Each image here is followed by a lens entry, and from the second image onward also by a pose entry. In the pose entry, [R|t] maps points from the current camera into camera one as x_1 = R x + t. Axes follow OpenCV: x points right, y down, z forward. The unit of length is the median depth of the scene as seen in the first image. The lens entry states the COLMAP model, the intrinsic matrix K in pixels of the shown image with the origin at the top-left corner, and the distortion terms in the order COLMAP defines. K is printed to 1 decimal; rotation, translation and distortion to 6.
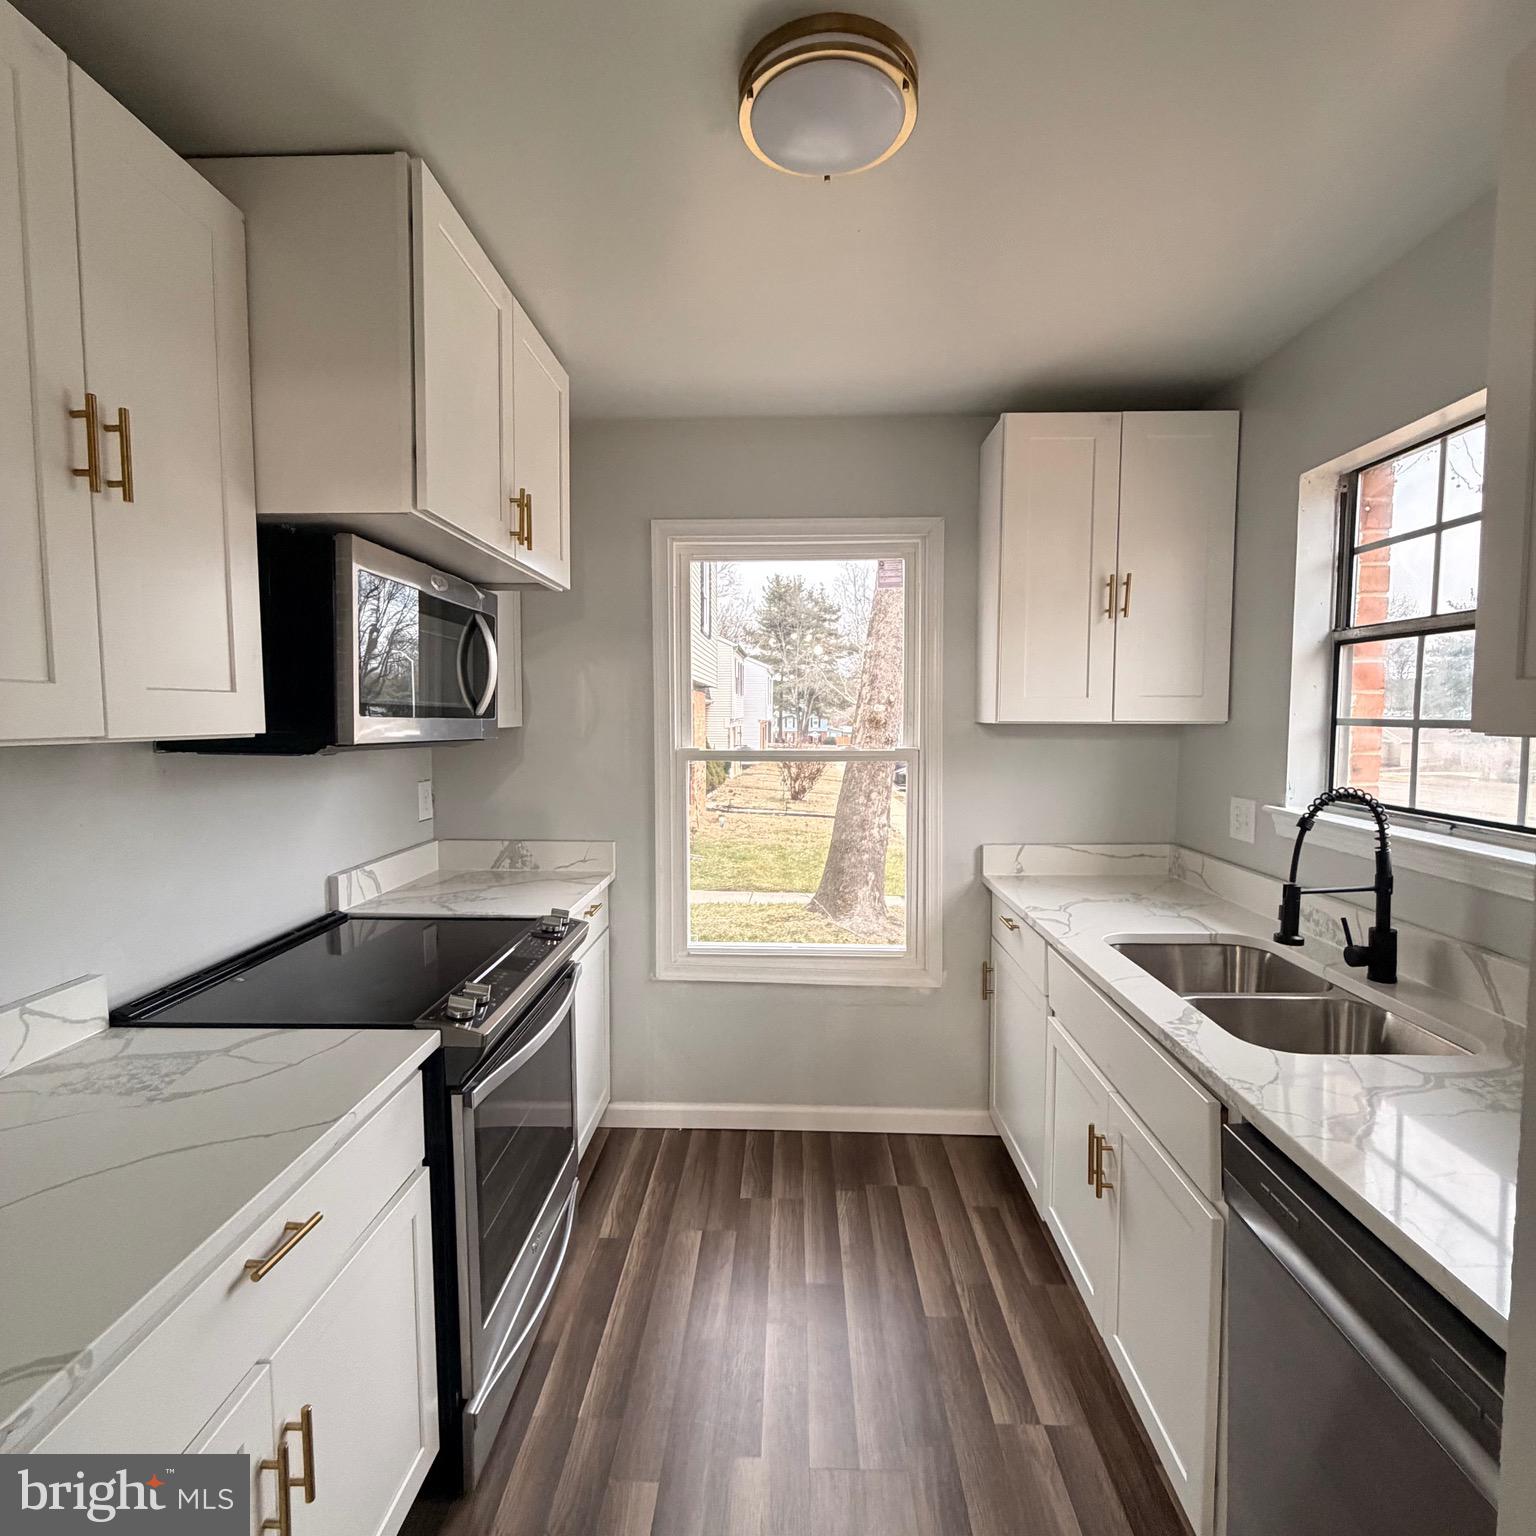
lens RADIAL K [[818.6, 0, 764.3], [0, 818.6, 763.4], [0, 0, 1]] dist [-0.000699, -0.000283]
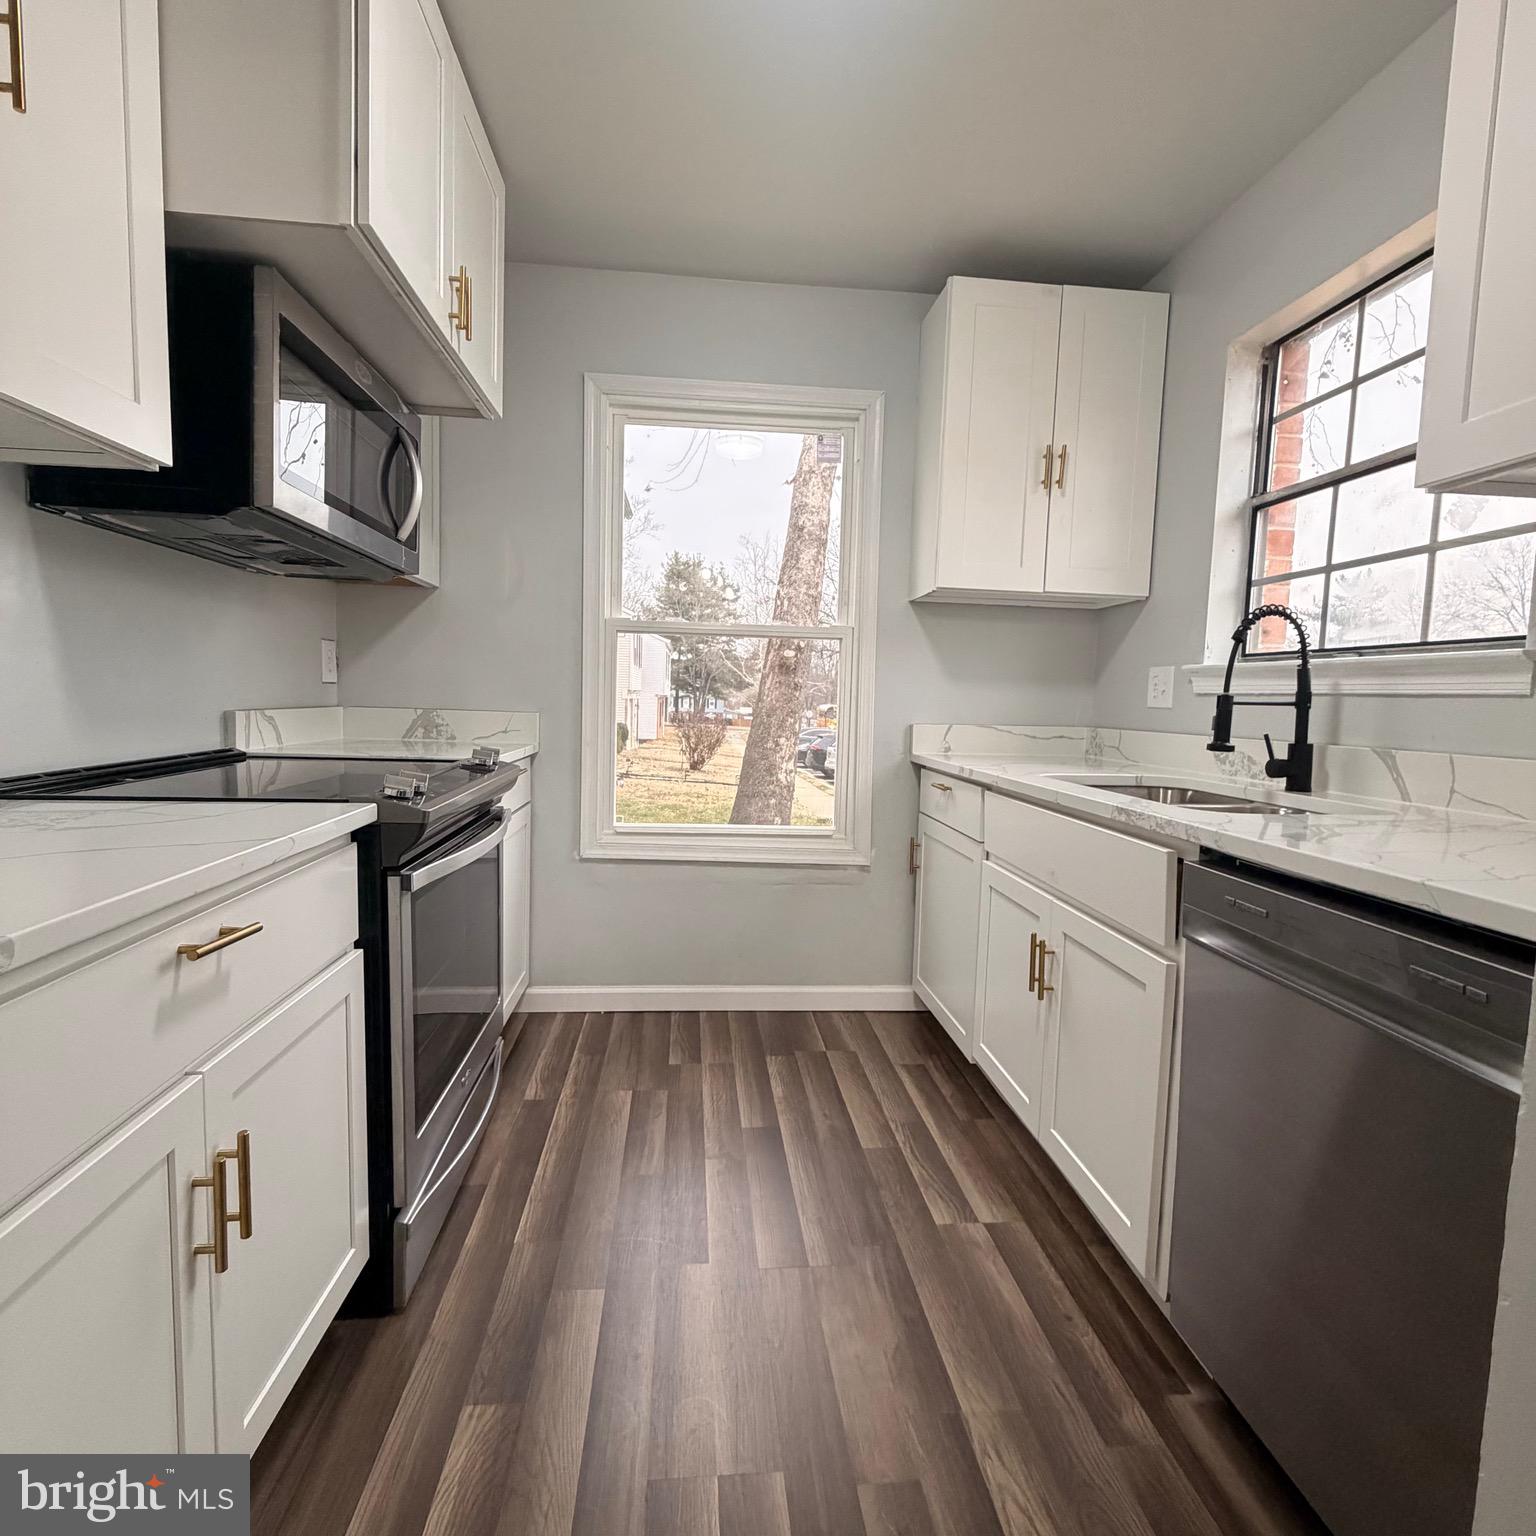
lens RADIAL K [[818.6, 0, 764.6], [0, 818.6, 764.4], [0, 0, 1]] dist [-0.000699, -0.000283]
pose [[0.991483, 0.019318, 0.128799, -0.061138], [-0.022111, 0.999550, 0.020291, 0.184614], [-0.128349, -0.022966, 0.991463, 0.025515]]
